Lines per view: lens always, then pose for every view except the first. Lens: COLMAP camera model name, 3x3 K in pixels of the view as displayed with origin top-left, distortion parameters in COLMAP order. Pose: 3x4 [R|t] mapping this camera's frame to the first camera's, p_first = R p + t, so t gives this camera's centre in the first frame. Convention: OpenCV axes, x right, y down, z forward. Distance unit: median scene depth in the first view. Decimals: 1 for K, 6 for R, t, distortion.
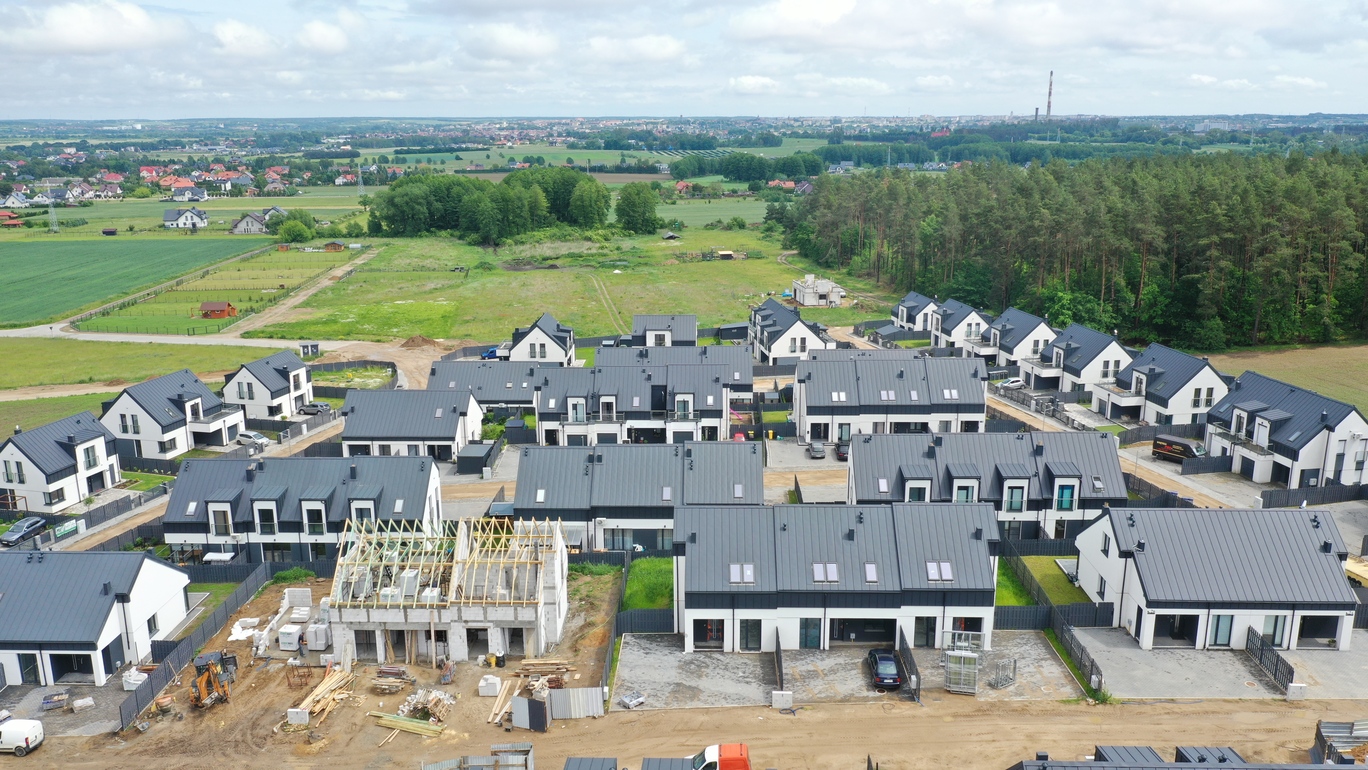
lens RADIAL K [[1076.5, 0, 680.7], [0, 1076.5, 379.5], [0, 0, 1]] dist [-0.000543, 0.003267]
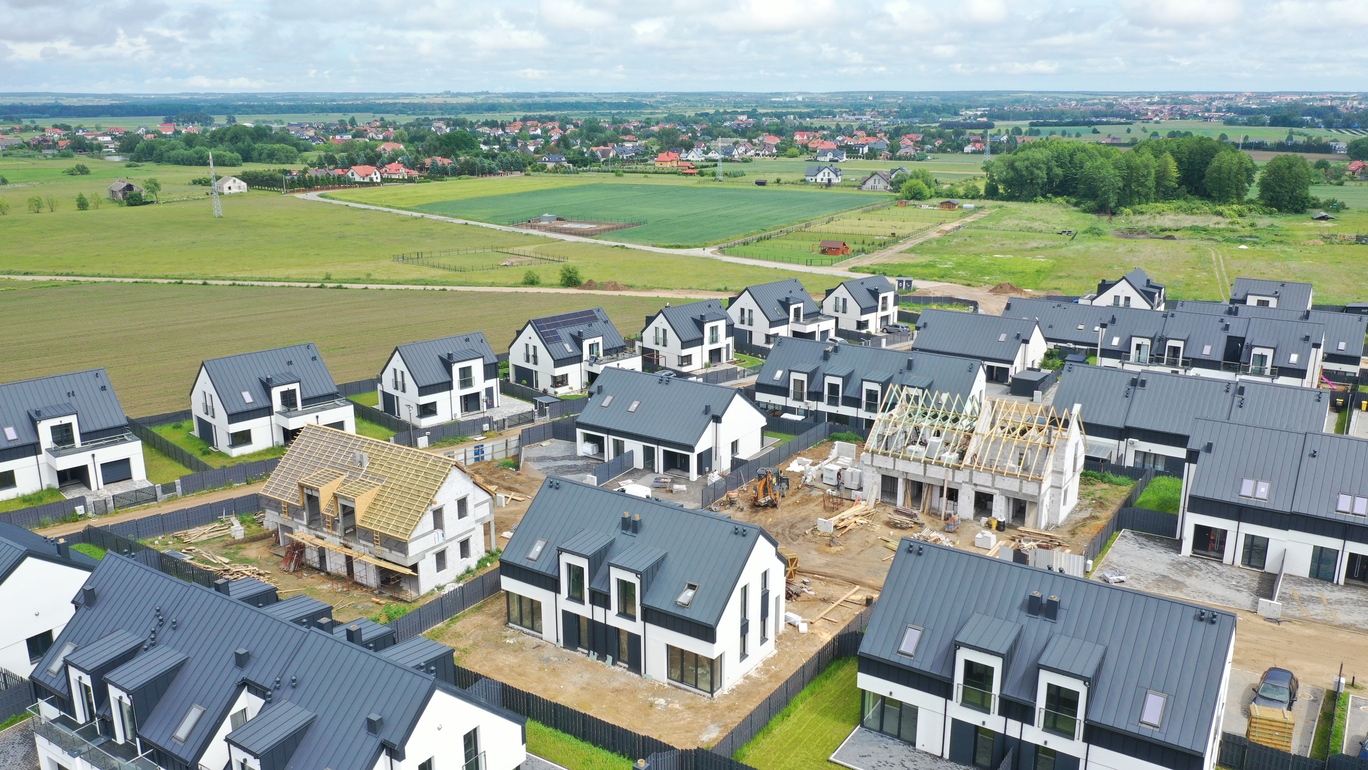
lens RADIAL K [[1076.5, 0, 683.0], [0, 1076.5, 380.8], [0, 0, 1]] dist [-0.000543, 0.003267]
pose [[0.846710, 0.141937, -0.512773, 0.059377], [-0.129870, 0.989743, 0.059519, 0.050831], [0.515962, 0.016199, 0.856459, -0.072615]]
